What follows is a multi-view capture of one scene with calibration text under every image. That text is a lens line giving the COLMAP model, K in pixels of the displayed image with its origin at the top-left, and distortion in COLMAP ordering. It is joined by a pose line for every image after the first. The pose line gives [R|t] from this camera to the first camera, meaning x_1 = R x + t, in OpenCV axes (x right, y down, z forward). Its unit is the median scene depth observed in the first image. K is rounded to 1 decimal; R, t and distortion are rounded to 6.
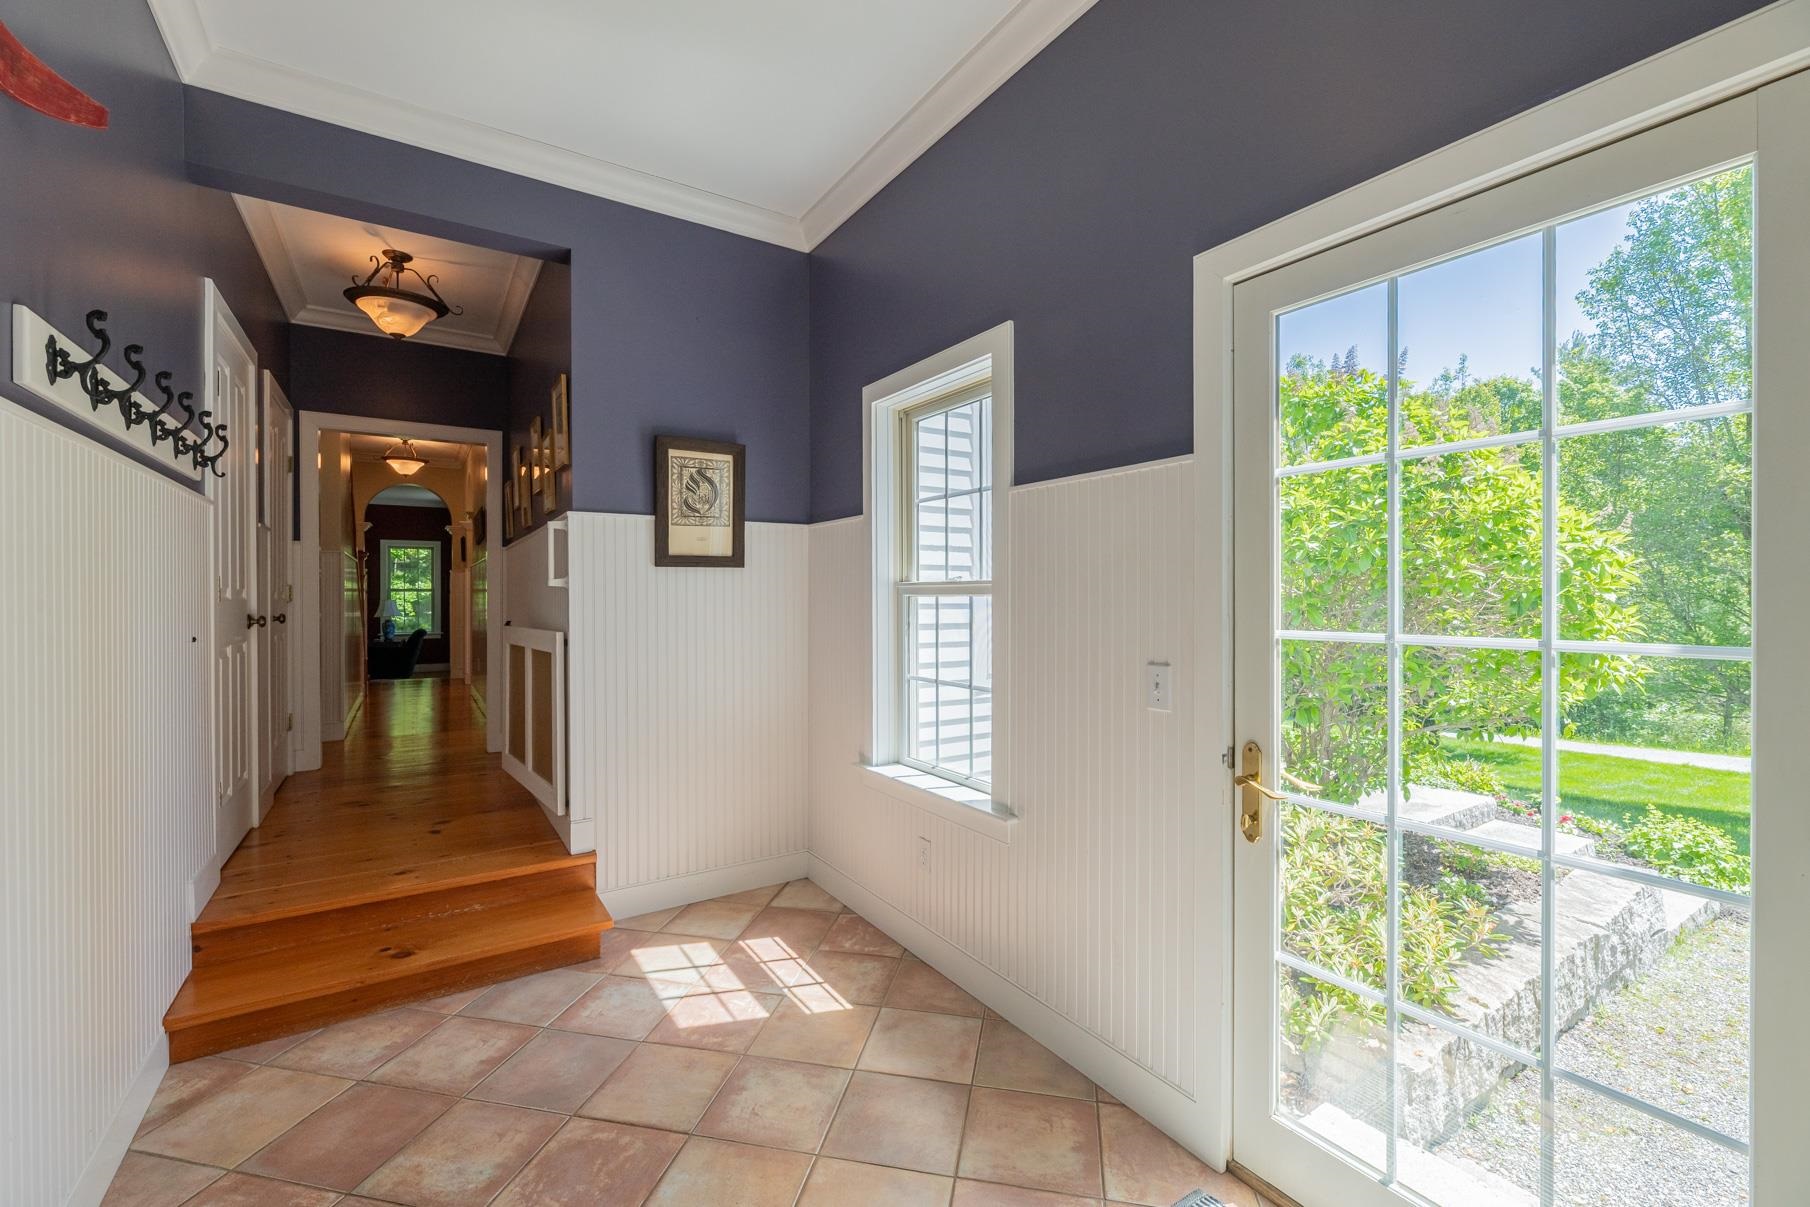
lens RADIAL K [[751.1, 0, 896.3], [0, 751.1, 596.2], [0, 0, 1]] dist [0.000472, 0.000044]
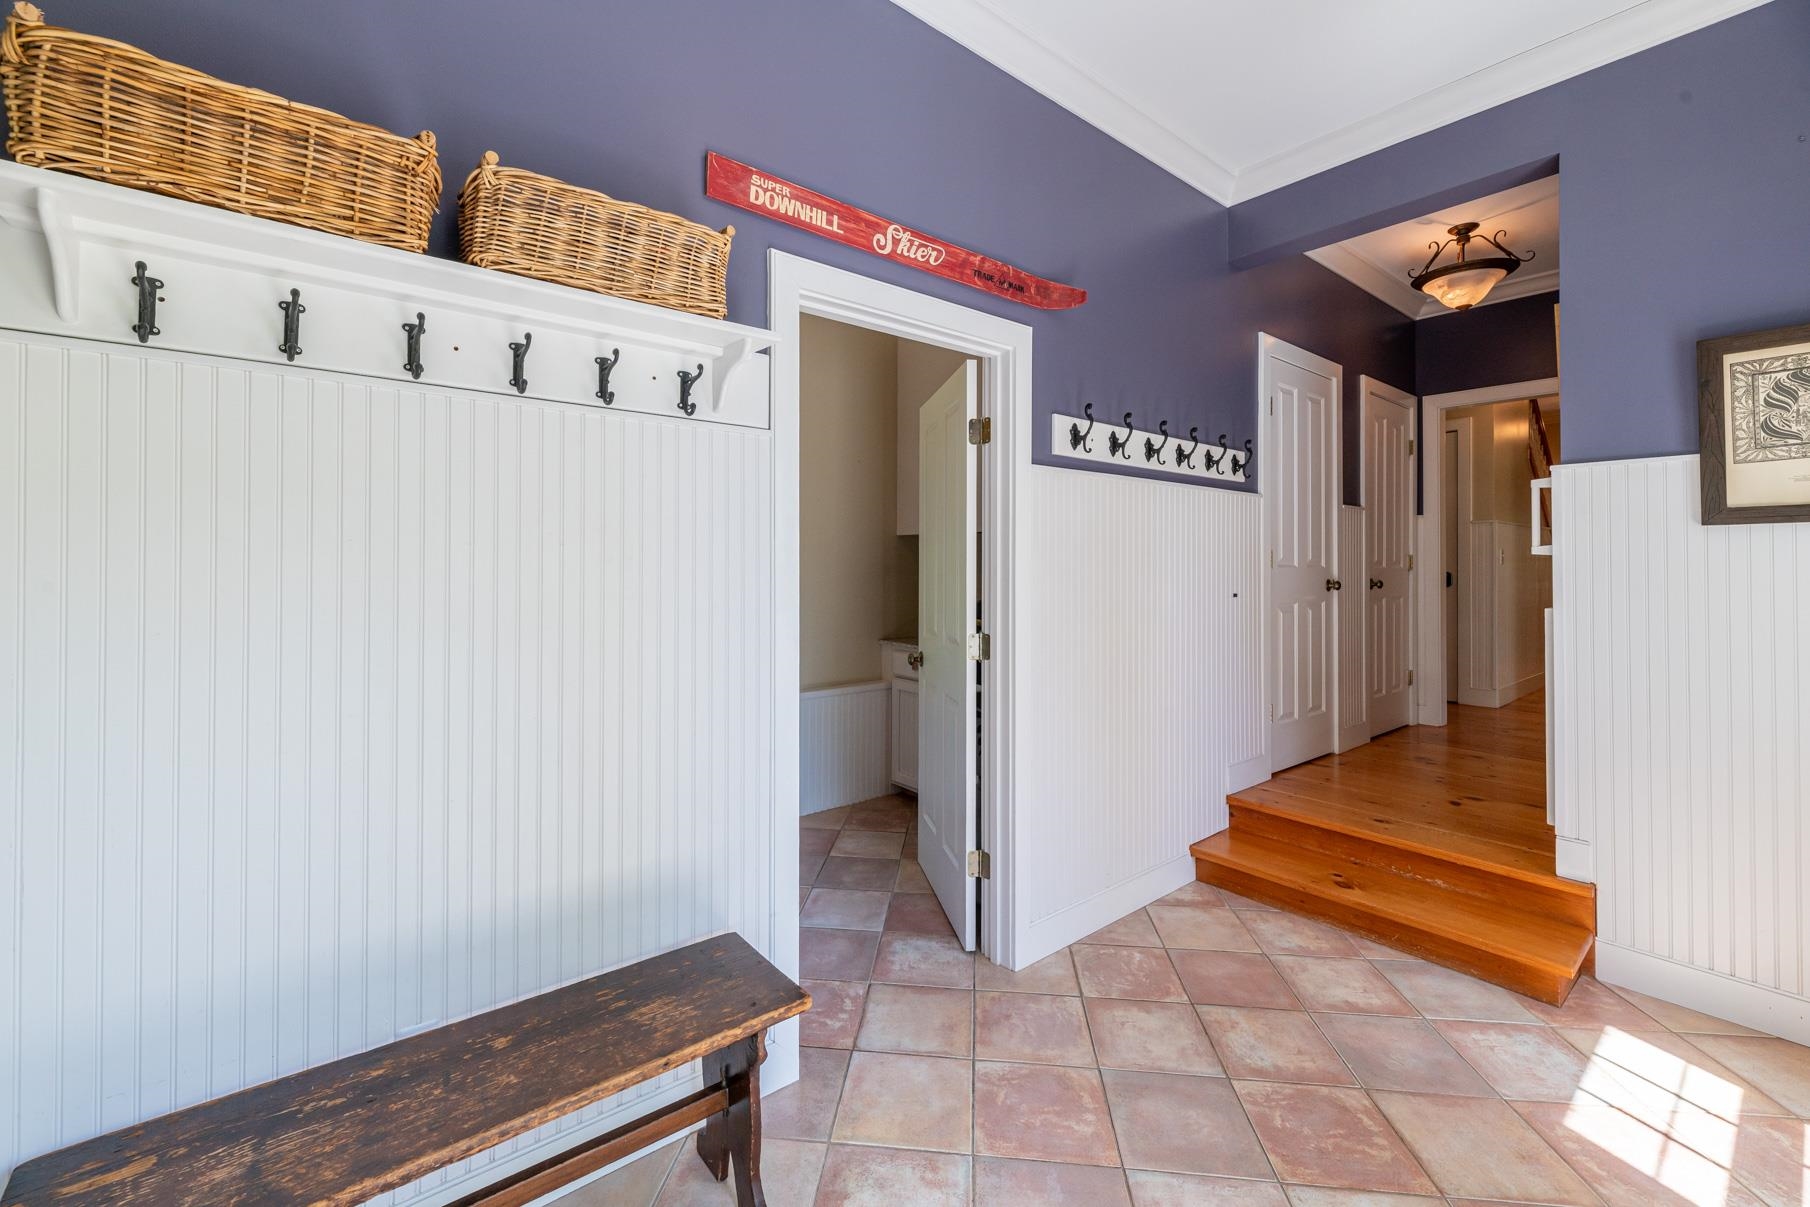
lens RADIAL K [[750.1, 0, 904.3], [0, 750.1, 552.0], [0, 0, 1]] dist [-0.000358, 0.000049]
pose [[0.111148, -0.013212, -0.993716, 0.355395], [-0.003695, 0.999899, -0.013707, -0.001814], [0.993797, 0.005196, 0.111088, 0.201993]]
